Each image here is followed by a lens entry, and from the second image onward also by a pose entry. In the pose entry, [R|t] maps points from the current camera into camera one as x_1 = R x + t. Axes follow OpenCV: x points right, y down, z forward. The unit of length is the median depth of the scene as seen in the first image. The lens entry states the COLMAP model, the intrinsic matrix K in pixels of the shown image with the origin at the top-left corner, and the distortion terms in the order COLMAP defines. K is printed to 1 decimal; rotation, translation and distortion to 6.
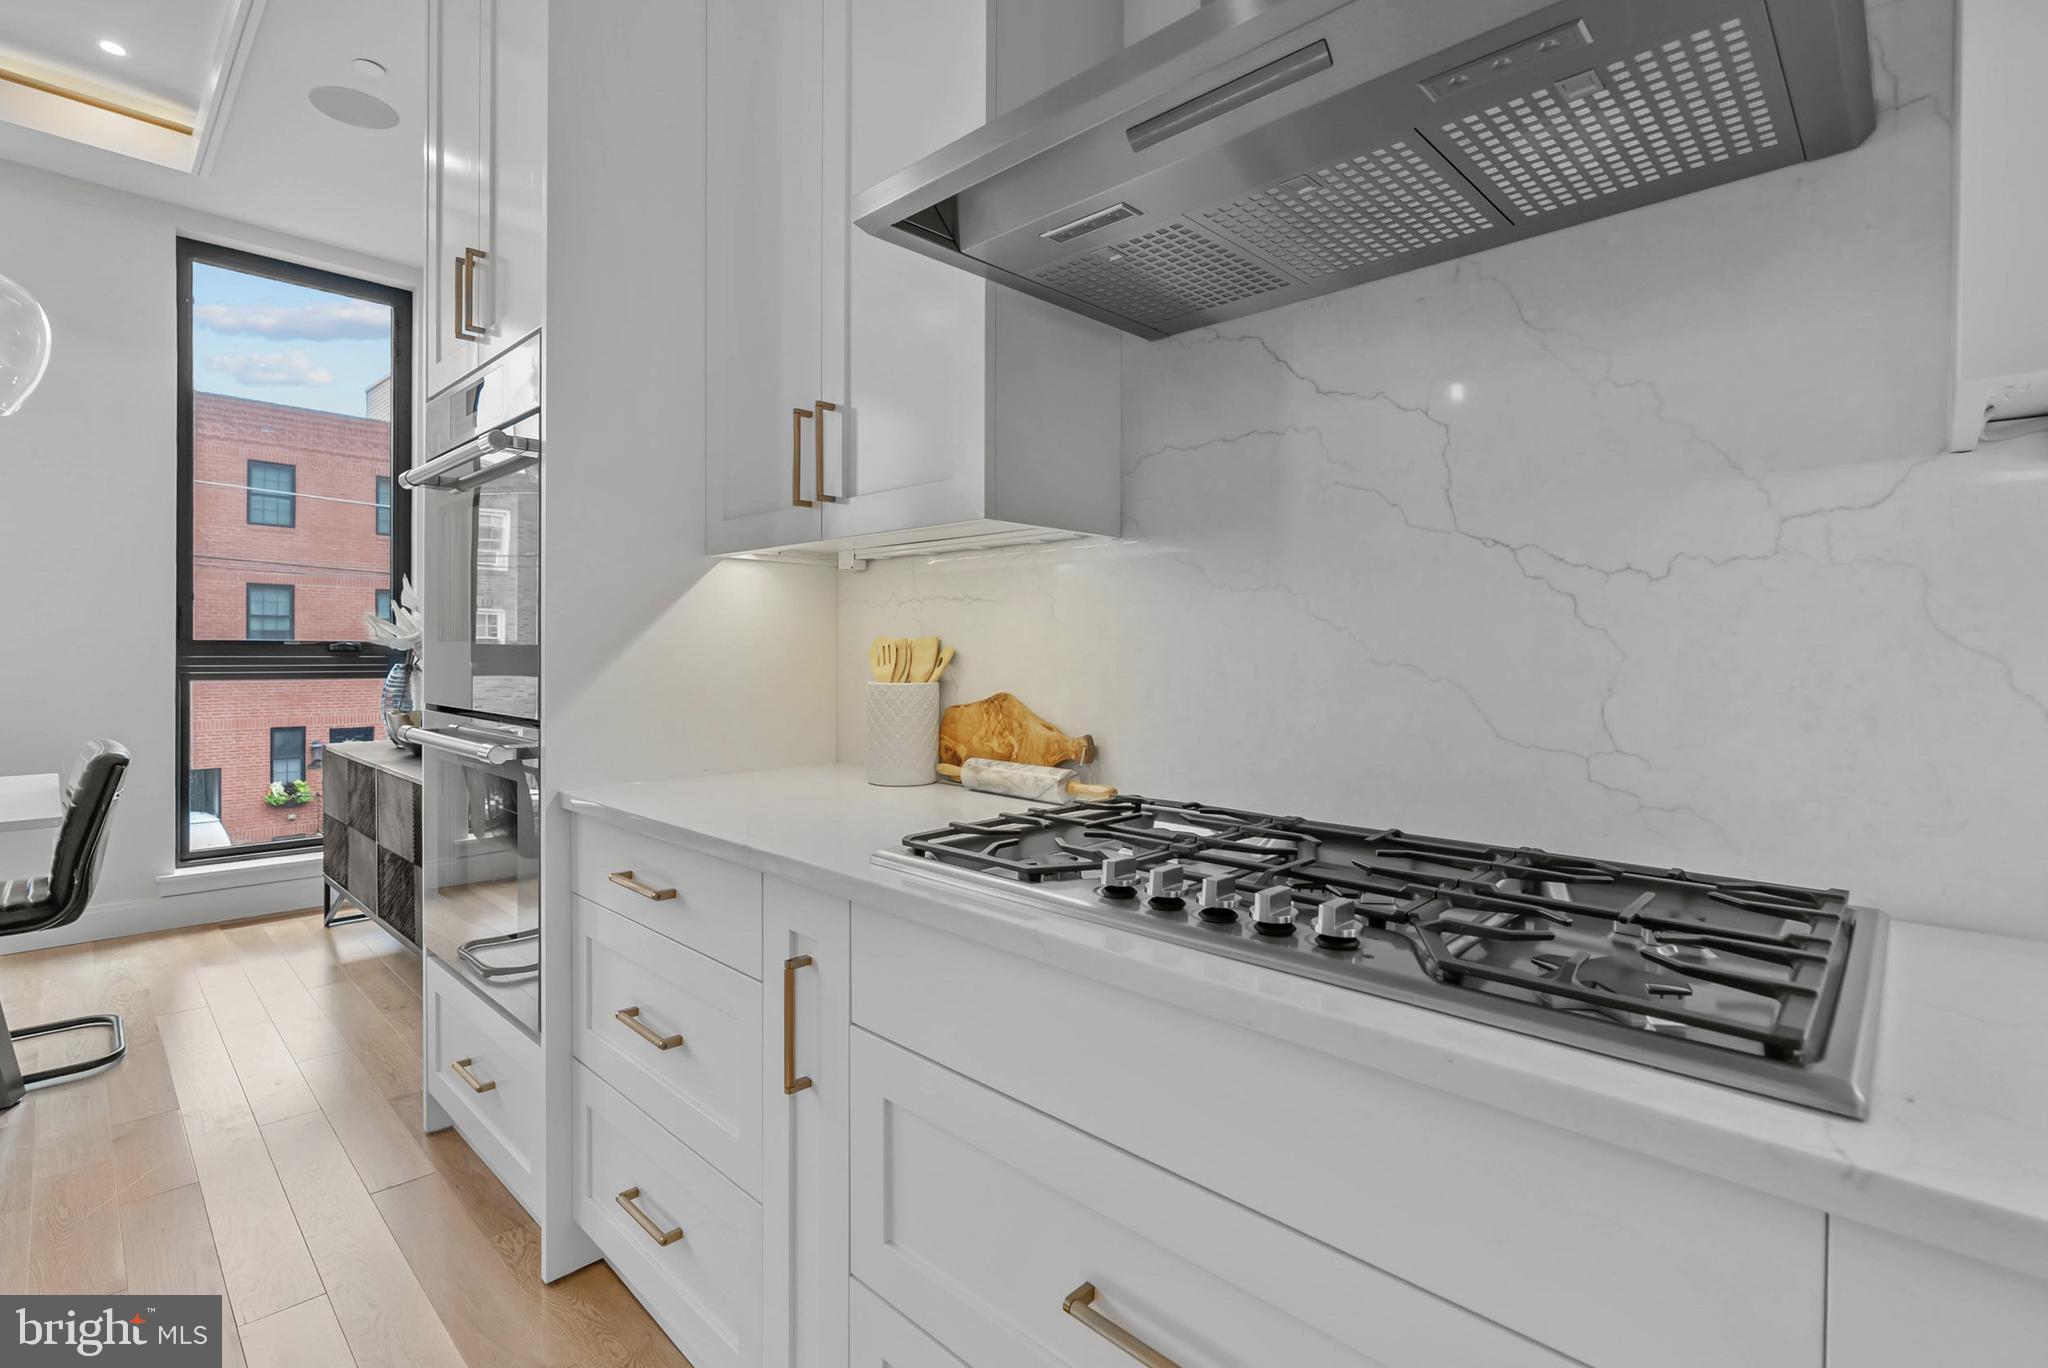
lens RADIAL K [[948.6, 0, 1024.8], [0, 948.6, 659.4], [0, 0, 1]] dist [0.001892, 0.000159]
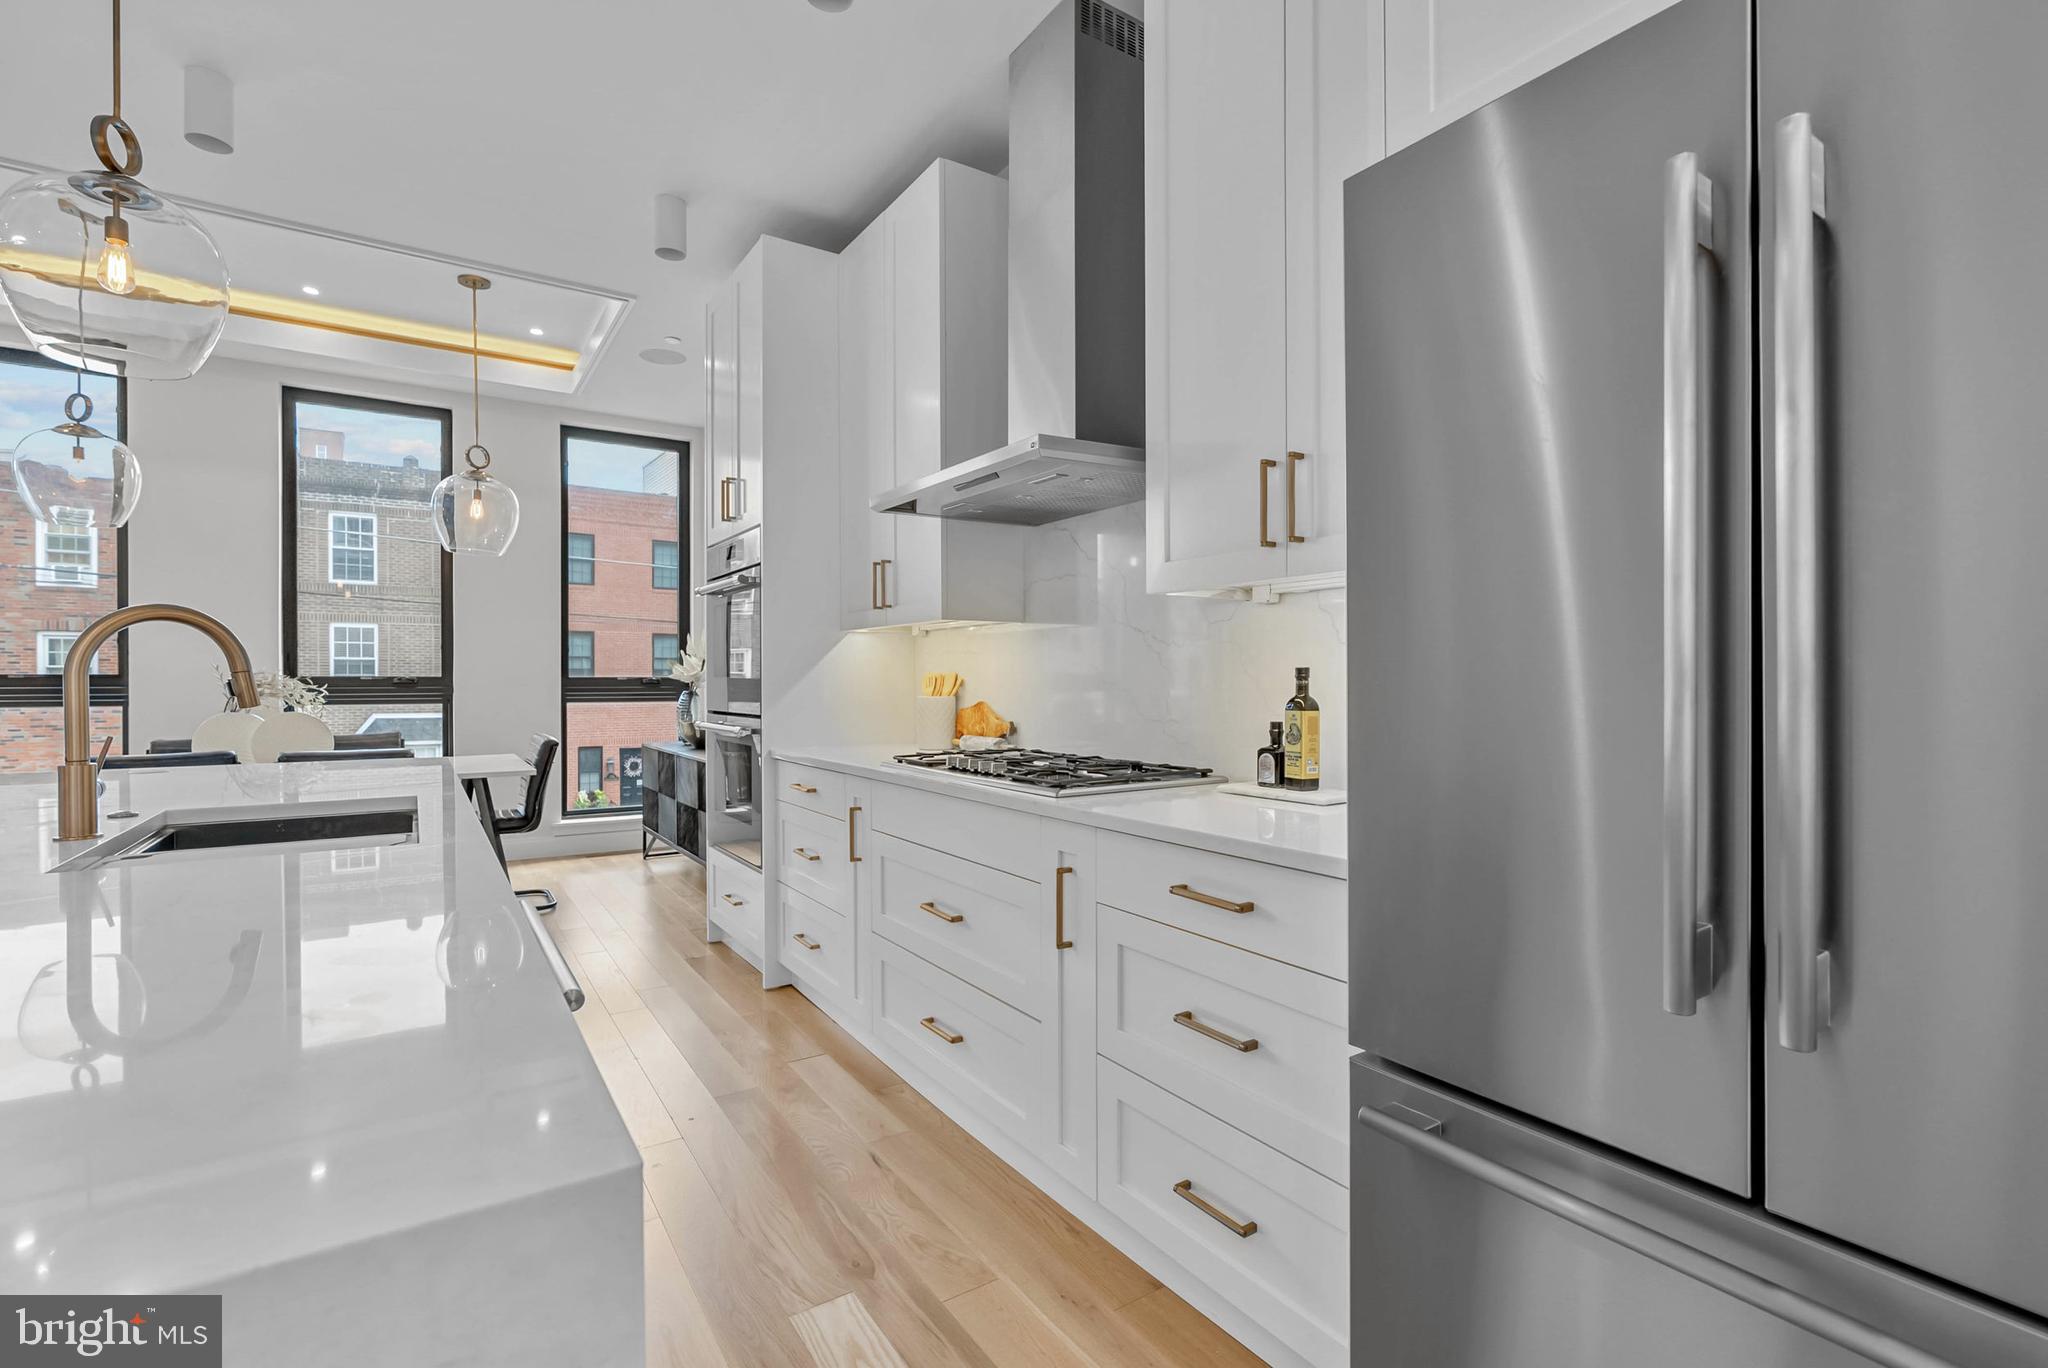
lens RADIAL K [[948.3, 0, 1032.5], [0, 948.3, 685.1], [0, 0, 1]] dist [-0.002103, 0.000985]
pose [[0.977416, -0.007160, -0.211204, 0.286686], [0.006213, 0.999967, -0.005148, 0.007980], [0.211234, 0.003720, 0.977428, -0.507919]]
